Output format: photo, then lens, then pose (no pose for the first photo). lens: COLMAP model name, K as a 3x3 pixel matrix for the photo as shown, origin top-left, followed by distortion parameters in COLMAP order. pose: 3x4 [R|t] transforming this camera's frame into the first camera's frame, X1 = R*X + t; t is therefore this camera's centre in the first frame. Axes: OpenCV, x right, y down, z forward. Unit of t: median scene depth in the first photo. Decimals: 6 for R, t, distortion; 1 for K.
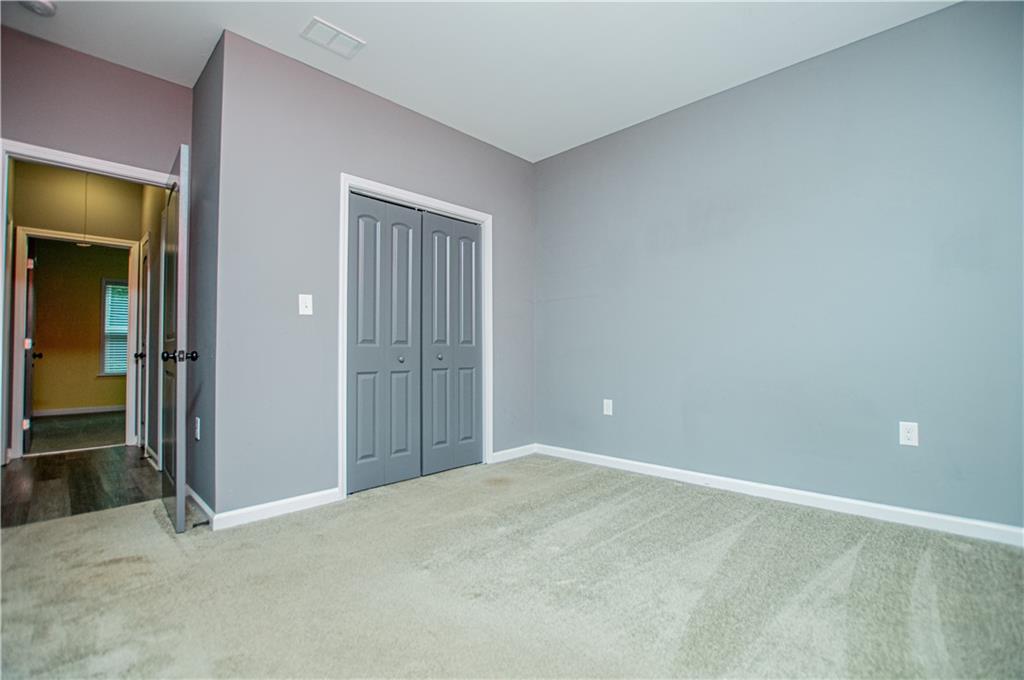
lens RADIAL K [[459.3, 0, 546.7], [0, 459.3, 339.0], [0, 0, 1]] dist [0.021477, 0.000161]
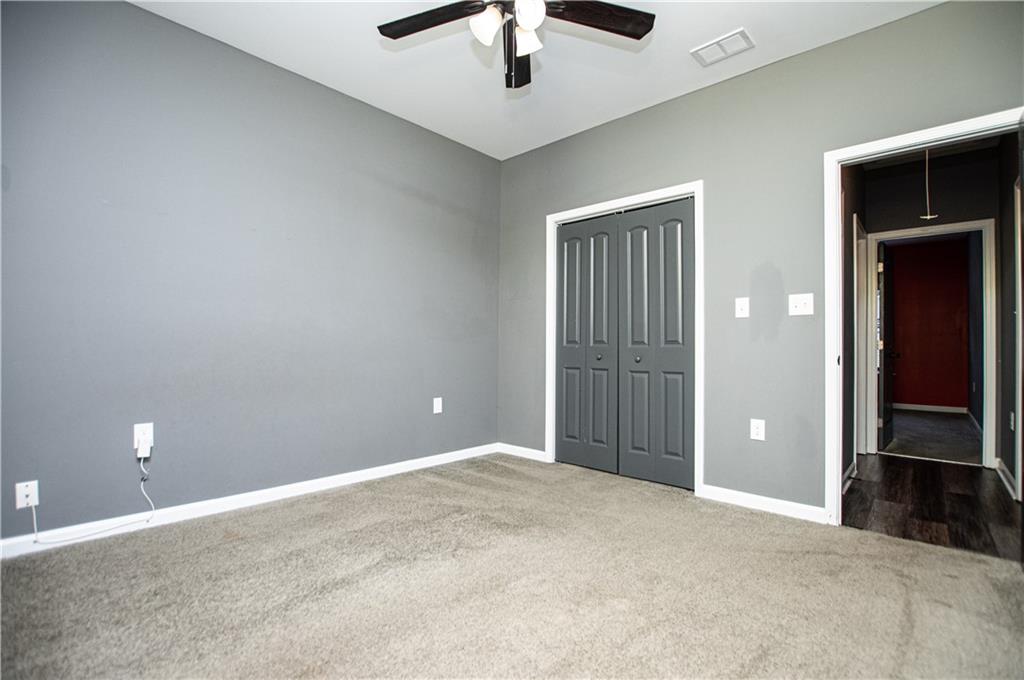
lens RADIAL K [[450.9, 0, 518.9], [0, 450.9, 341.9], [0, 0, 1]] dist [-0.031903, 0.005552]
pose [[0.005873, -0.010439, -0.999928, 0.661908], [0.011785, 0.999877, -0.010369, 0.012072], [0.999913, -0.011723, 0.005995, 0.711253]]
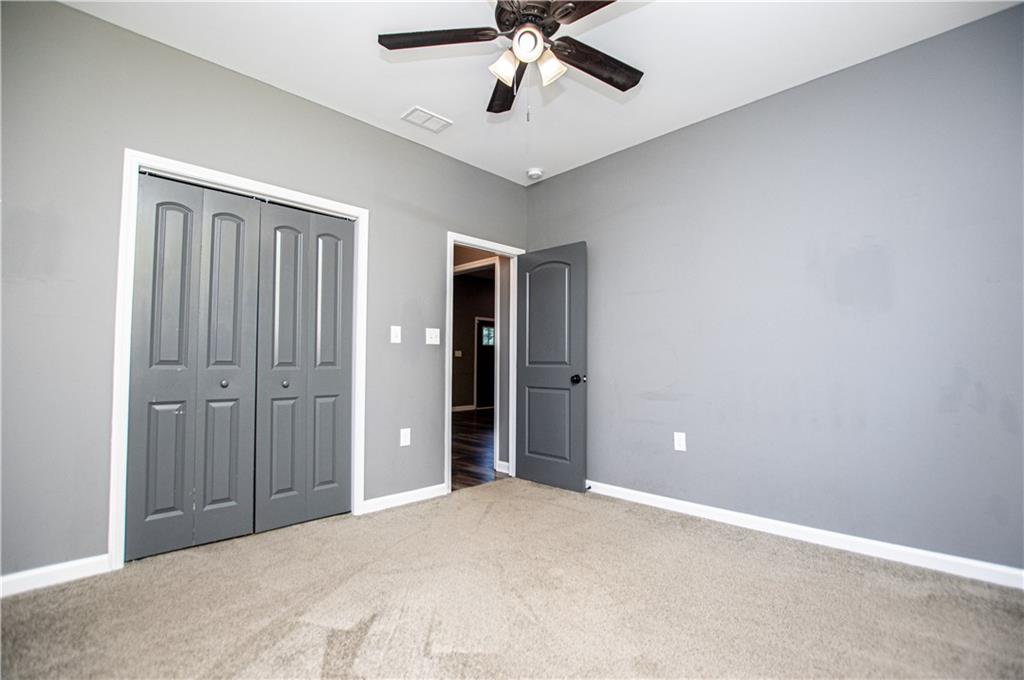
lens RADIAL K [[448.1, 0, 531.3], [0, 448.1, 349.5], [0, 0, 1]] dist [-0.025347, -0.000098]
pose [[0.999127, -0.005848, -0.041374, 0.217353], [0.004828, 0.999683, -0.024703, 0.003224], [0.041505, 0.024482, 0.998838, 0.235654]]
